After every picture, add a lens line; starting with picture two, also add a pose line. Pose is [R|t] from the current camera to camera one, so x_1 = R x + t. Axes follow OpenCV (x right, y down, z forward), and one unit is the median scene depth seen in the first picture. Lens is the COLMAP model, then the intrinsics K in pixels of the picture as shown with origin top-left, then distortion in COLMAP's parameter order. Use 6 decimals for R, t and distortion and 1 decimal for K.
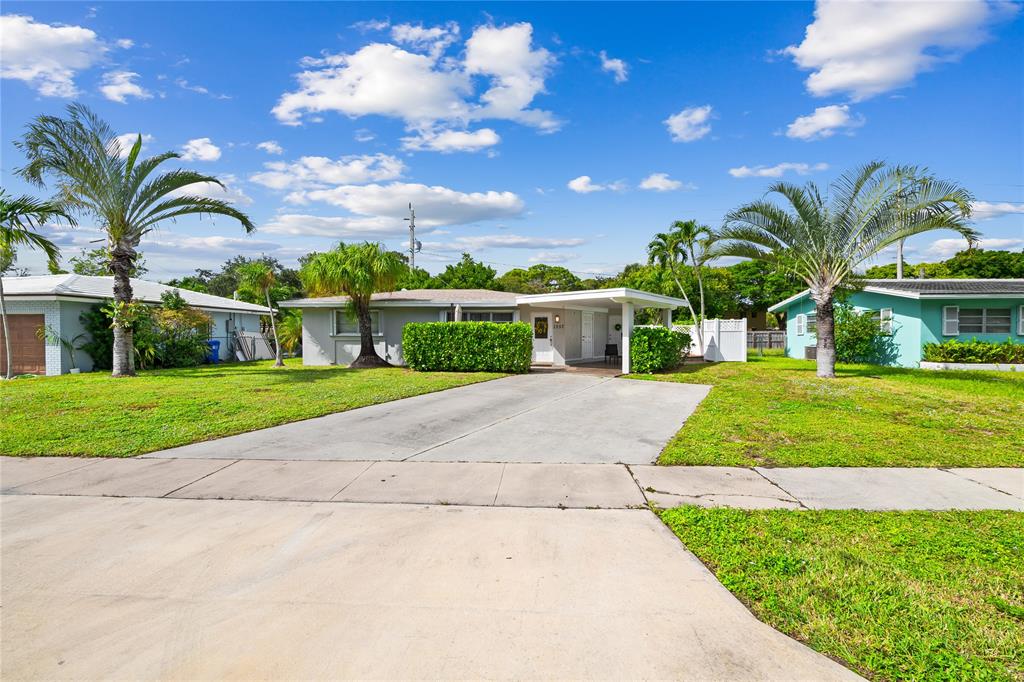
lens RADIAL K [[407.3, 0, 510.7], [0, 407.3, 337.8], [0, 0, 1]] dist [0.000280, 0.000086]
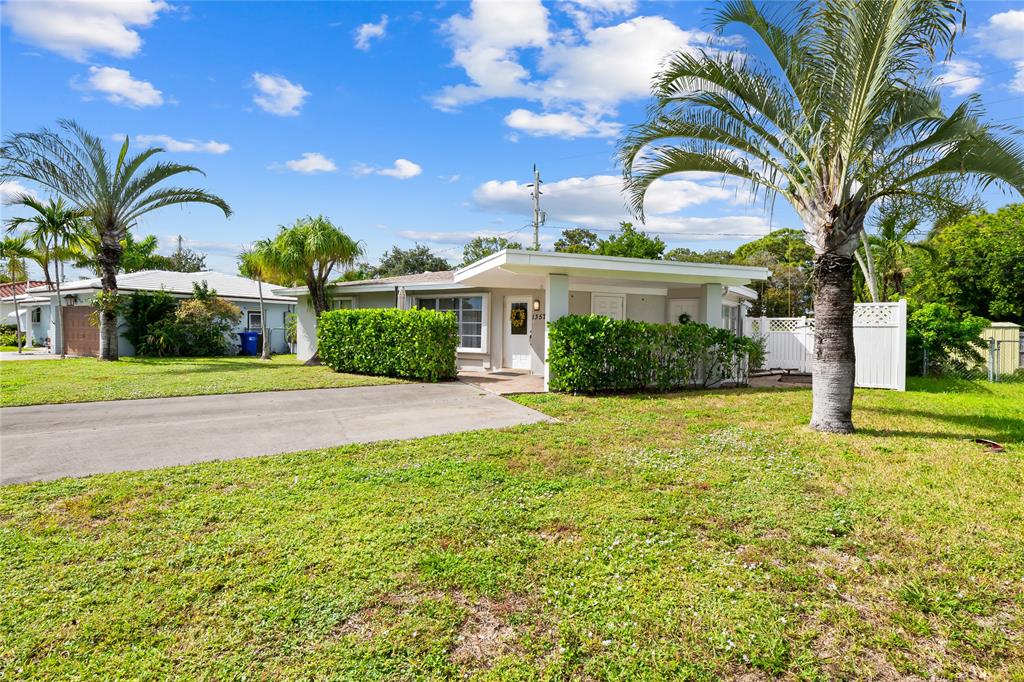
lens RADIAL K [[519.1, 0, 449.3], [0, 519.1, 327.6], [0, 0, 1]] dist [0.001005, -0.000499]
pose [[0.866245, 0.011532, -0.499486, 0.461062], [-0.021102, 0.999686, -0.013516, 0.004936], [0.499174, 0.022248, 0.866216, 0.223323]]
